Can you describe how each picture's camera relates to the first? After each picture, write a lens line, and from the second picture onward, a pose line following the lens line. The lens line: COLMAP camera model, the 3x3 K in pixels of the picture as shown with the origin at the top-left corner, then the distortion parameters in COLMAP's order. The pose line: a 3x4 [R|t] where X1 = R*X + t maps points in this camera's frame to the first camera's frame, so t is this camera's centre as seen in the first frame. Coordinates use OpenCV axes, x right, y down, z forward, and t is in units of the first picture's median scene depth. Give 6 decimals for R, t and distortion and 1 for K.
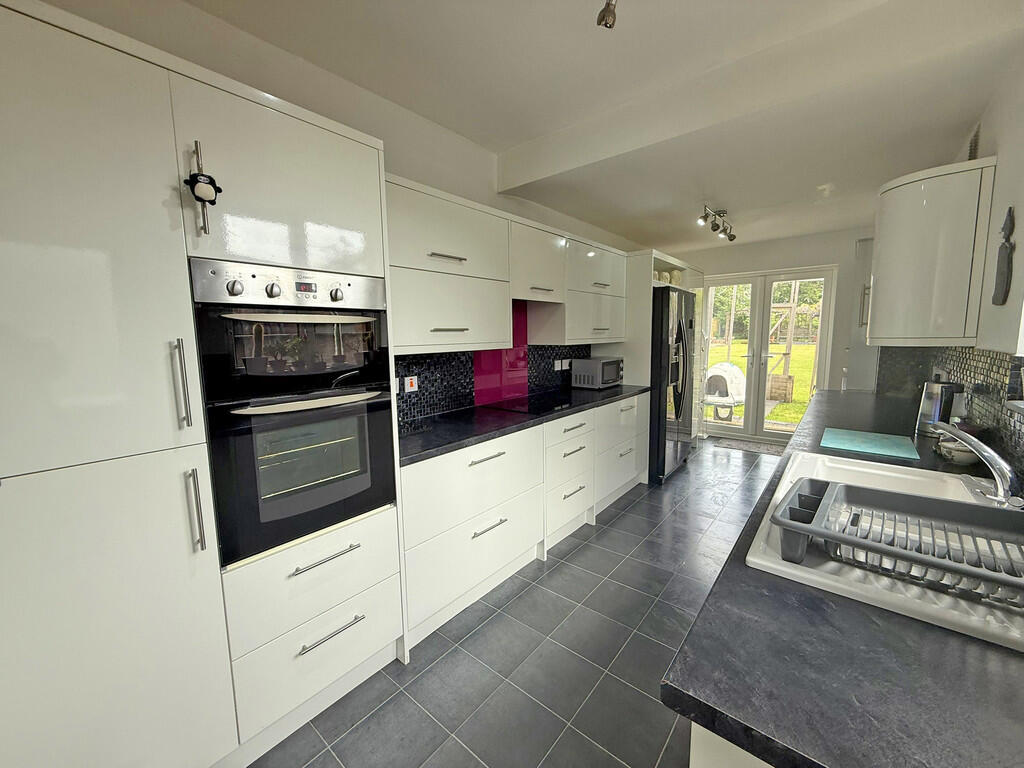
lens RADIAL K [[407.2, 0, 512.4], [0, 407.2, 381.9], [0, 0, 1]] dist [-0.000209, -0.000035]
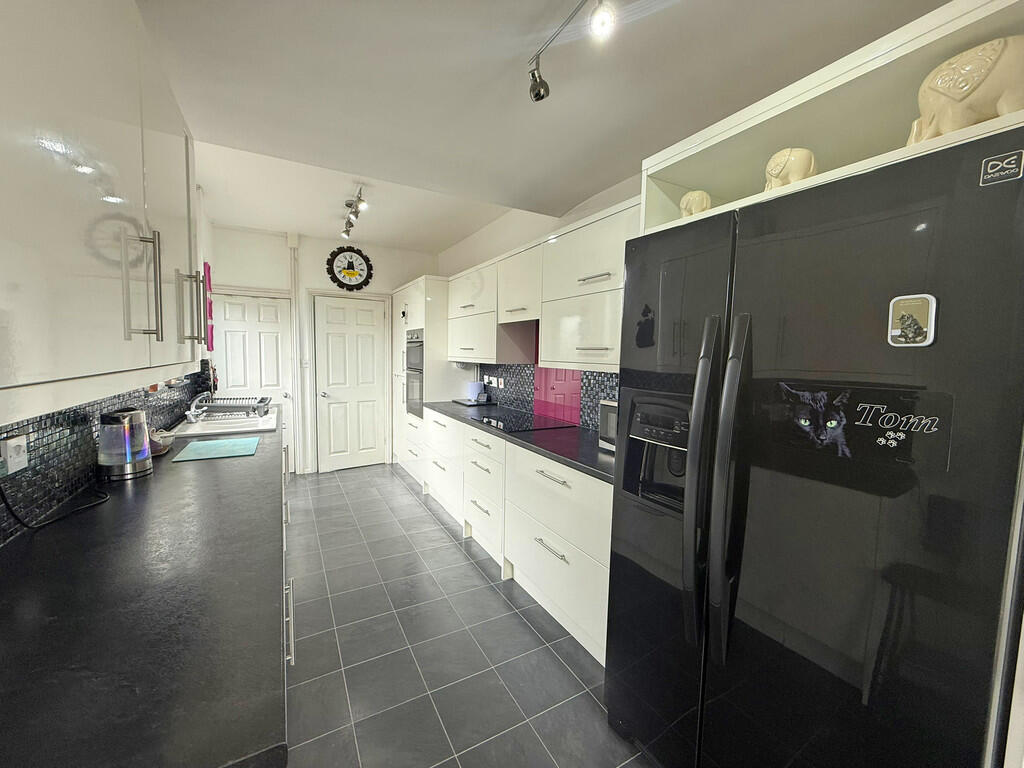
lens RADIAL K [[407.2, 0, 512.9], [0, 407.2, 384.3], [0, 0, 1]] dist [-0.000209, -0.000035]
pose [[-0.364500, 0.077426, -0.927979, 1.039917], [-0.124200, 0.983592, 0.130851, -0.174579], [0.922884, 0.162950, -0.348903, 1.372175]]
